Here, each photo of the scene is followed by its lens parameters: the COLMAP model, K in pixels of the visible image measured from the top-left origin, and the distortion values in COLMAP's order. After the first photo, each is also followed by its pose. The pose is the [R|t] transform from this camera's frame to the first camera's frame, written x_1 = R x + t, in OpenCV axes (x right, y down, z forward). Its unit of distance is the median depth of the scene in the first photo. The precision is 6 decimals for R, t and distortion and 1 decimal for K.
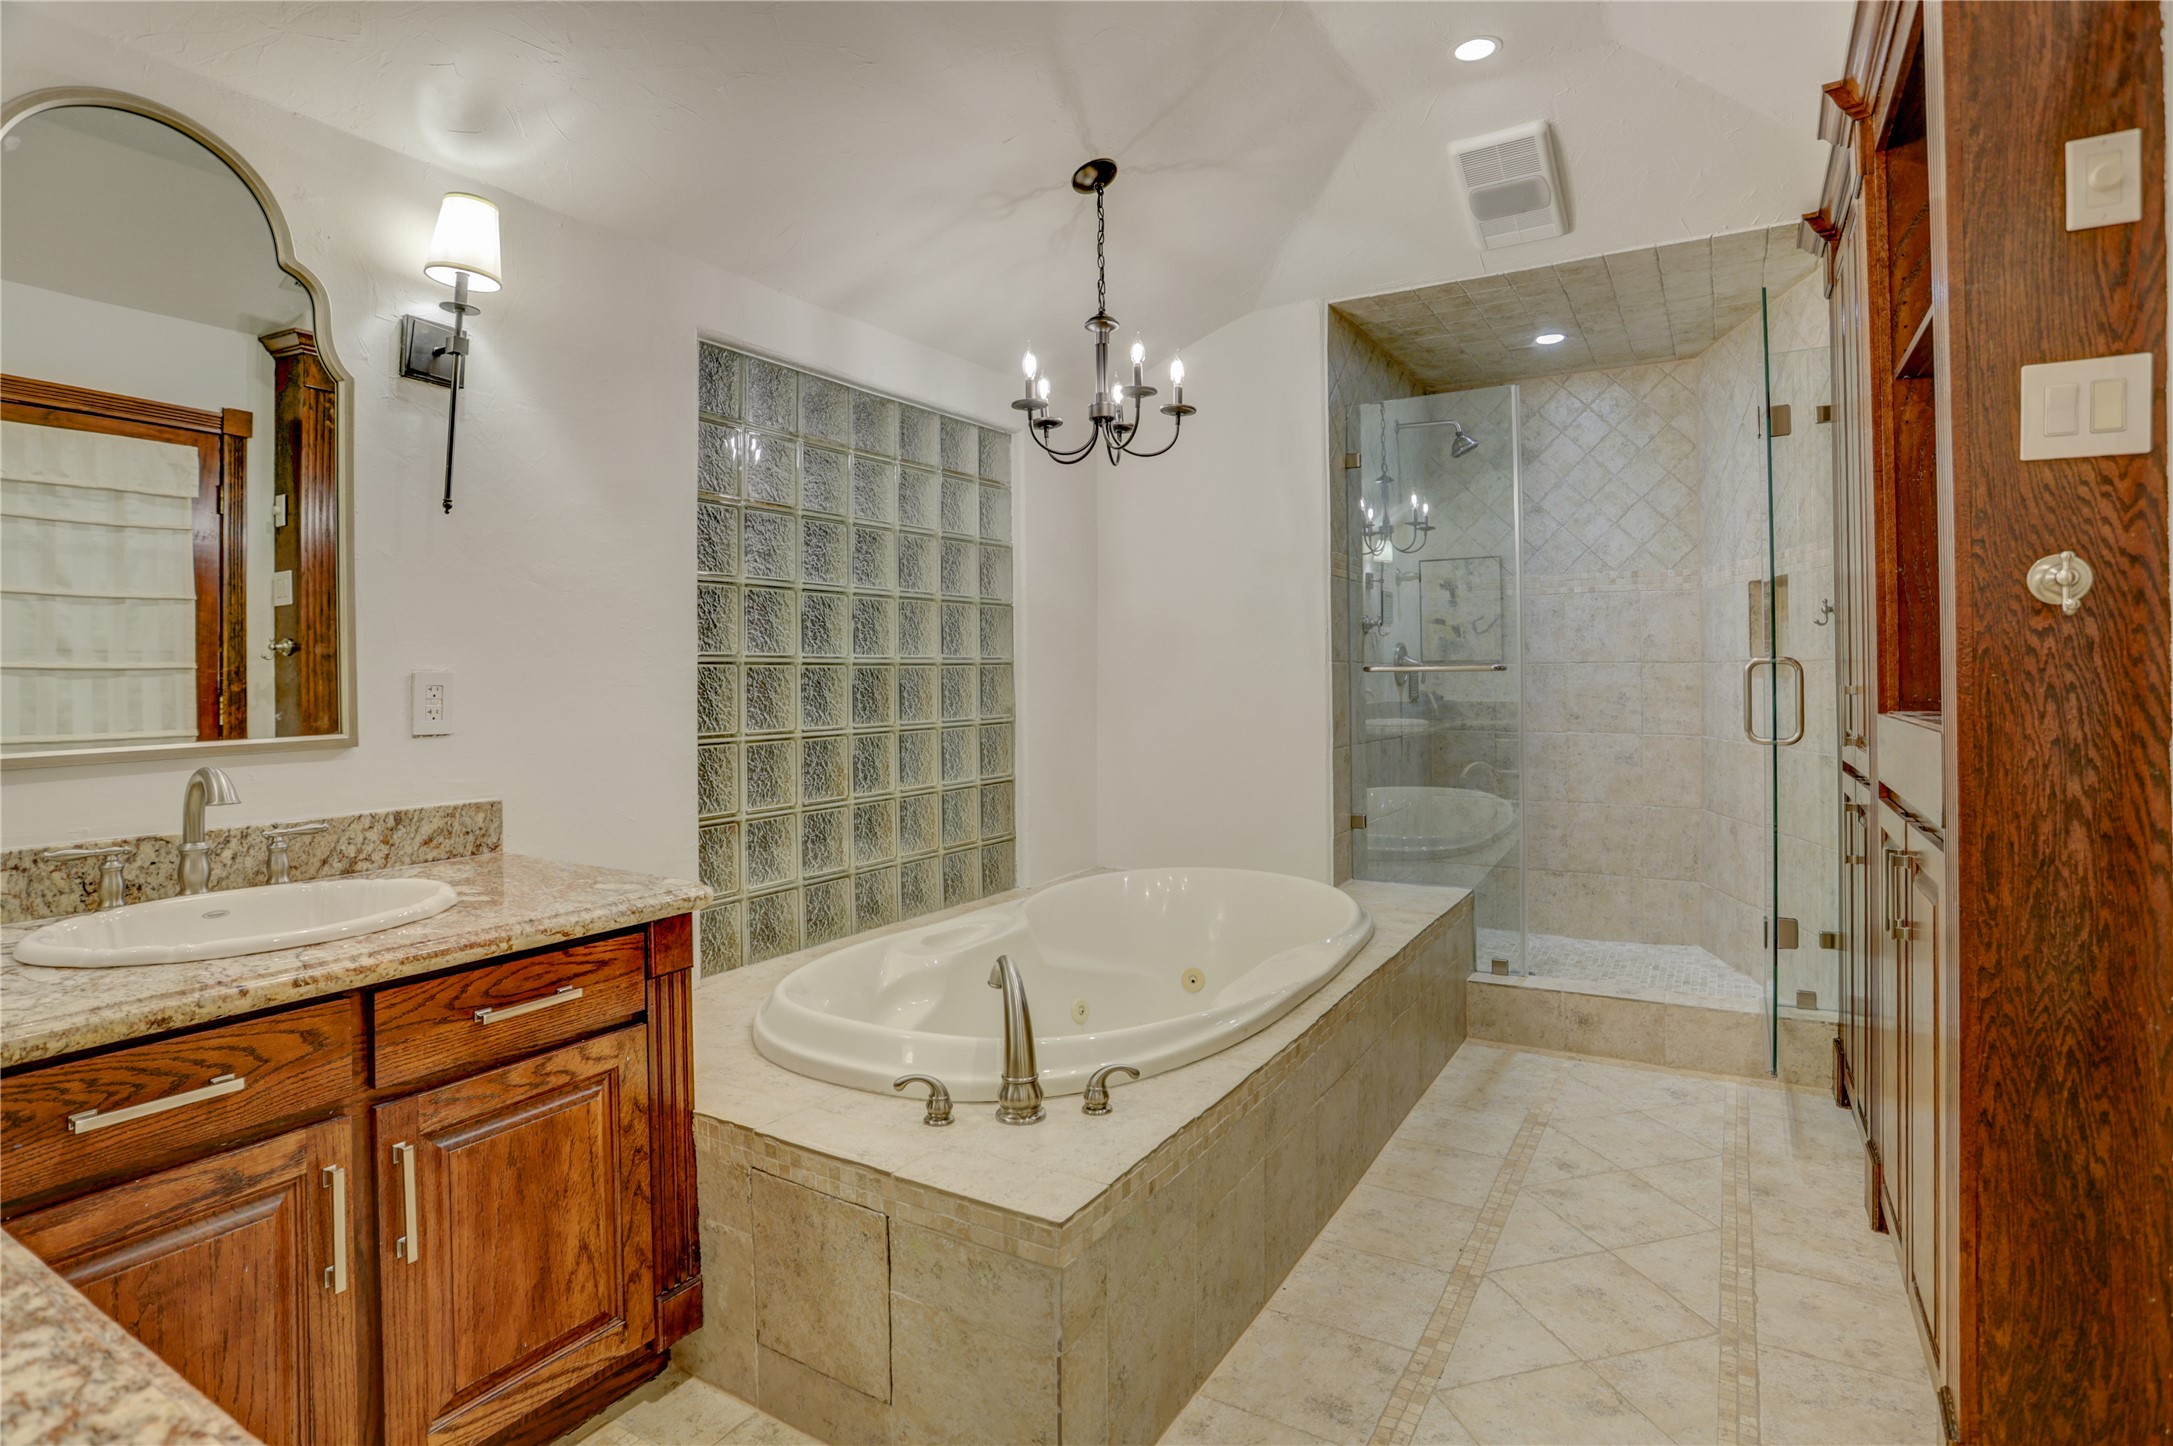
lens RADIAL K [[1063.6, 0, 1084.4], [0, 1063.6, 689.3], [0, 0, 1]] dist [-0.003873, -0.000503]
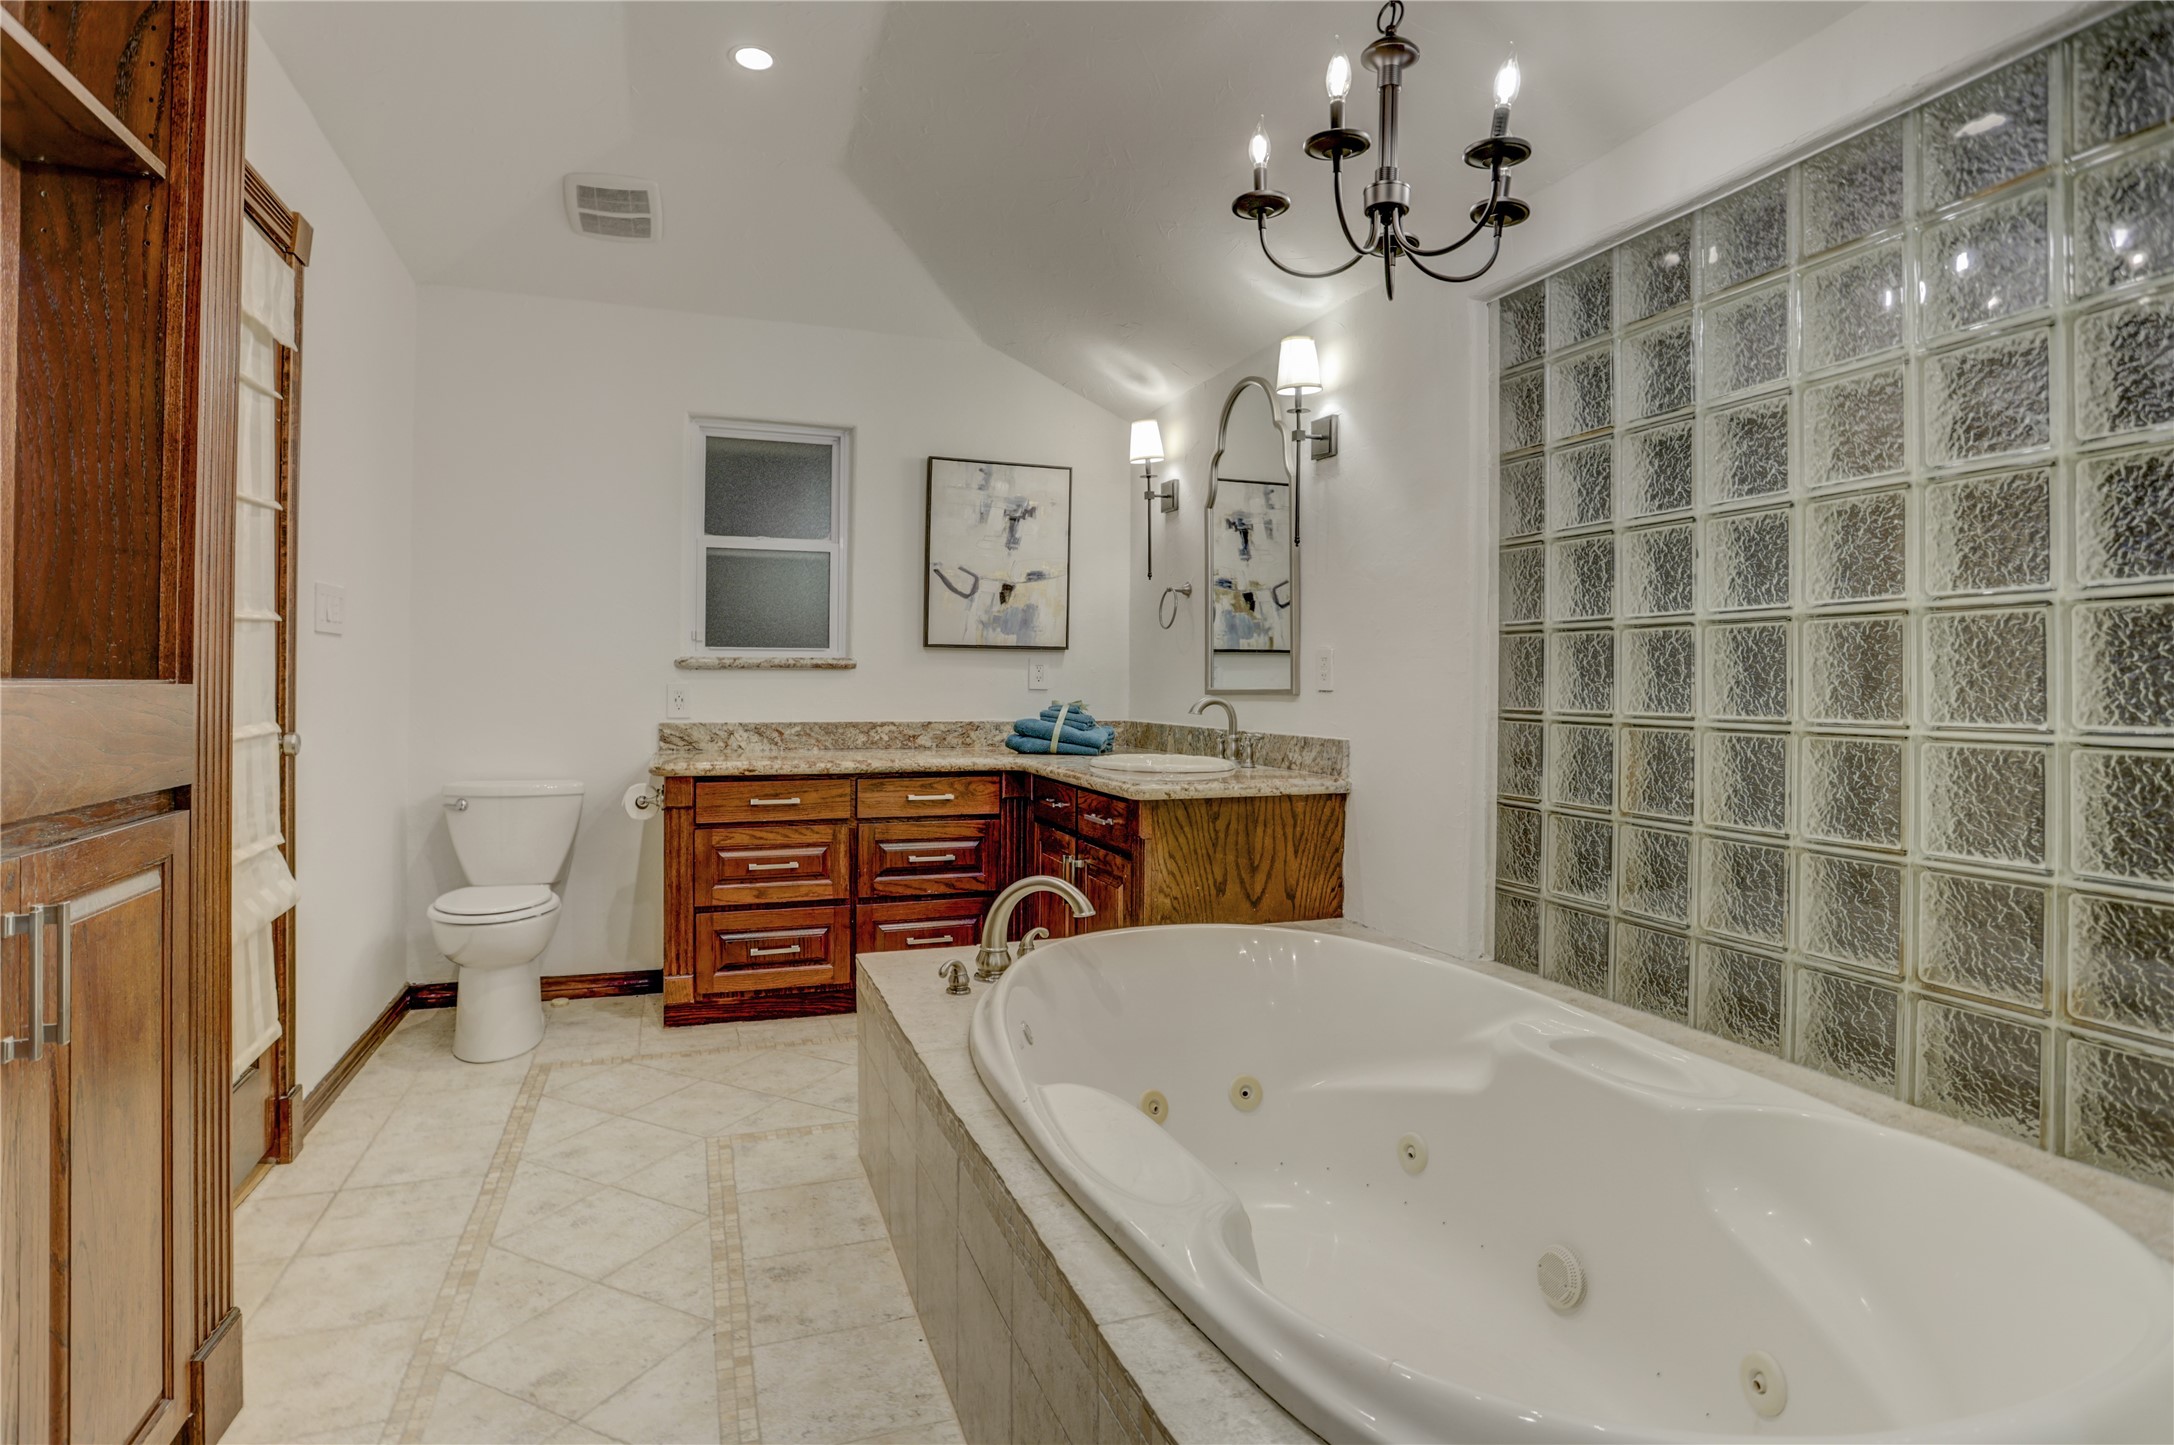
lens RADIAL K [[1064.1, 0, 1084.9], [0, 1064.1, 688.8], [0, 0, 1]] dist [-0.003873, -0.000503]
pose [[-0.607140, 0.006091, -0.794572, 0.865195], [-0.001001, 0.999964, 0.008430, 0.028945], [0.794594, 0.005914, -0.607112, 1.779831]]
